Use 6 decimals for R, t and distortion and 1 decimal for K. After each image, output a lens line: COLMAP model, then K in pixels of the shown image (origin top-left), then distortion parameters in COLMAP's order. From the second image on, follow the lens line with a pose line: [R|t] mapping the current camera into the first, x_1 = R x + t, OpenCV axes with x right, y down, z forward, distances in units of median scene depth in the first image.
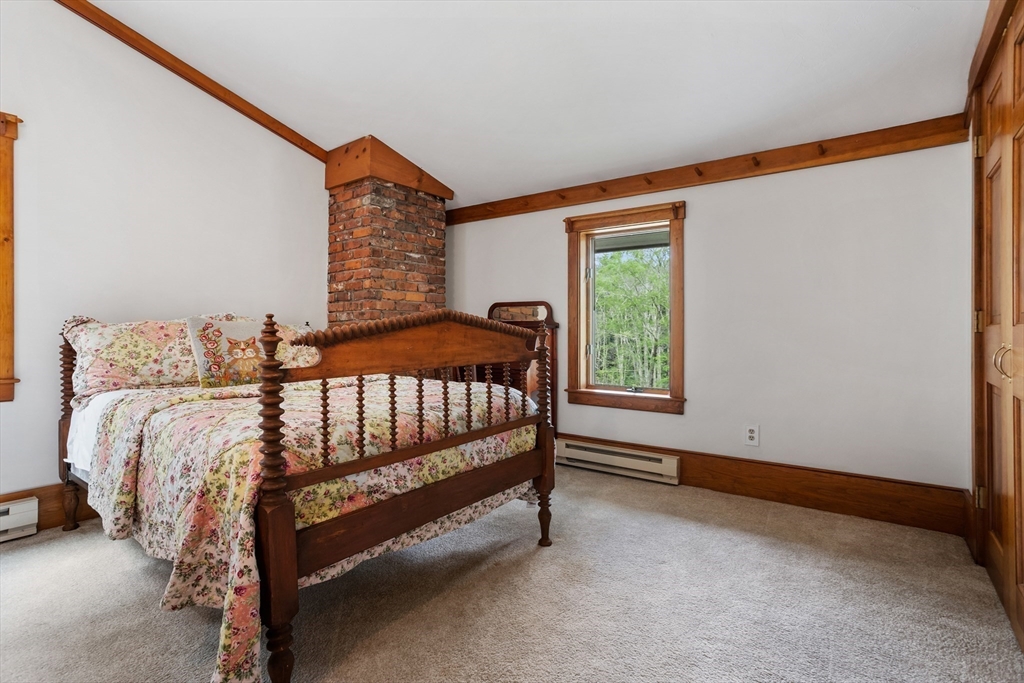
lens RADIAL K [[512.4, 0, 512.0], [0, 512.4, 335.6], [0, 0, 1]] dist [-0.006395, -0.000582]
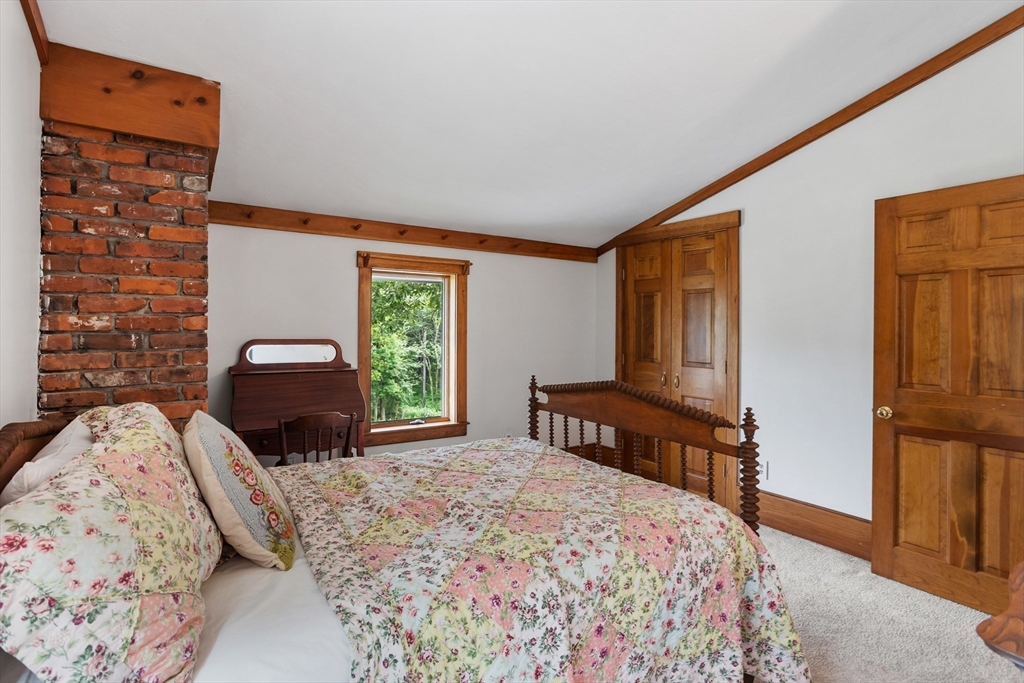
lens RADIAL K [[512.4, 0, 509.7], [0, 512.4, 336.5], [0, 0, 1]] dist [-0.006395, -0.000582]
pose [[0.341976, -0.015494, 0.939581, -0.714801], [0.003523, 0.999878, 0.015206, -0.091783], [-0.939702, -0.001890, 0.341989, 0.445970]]
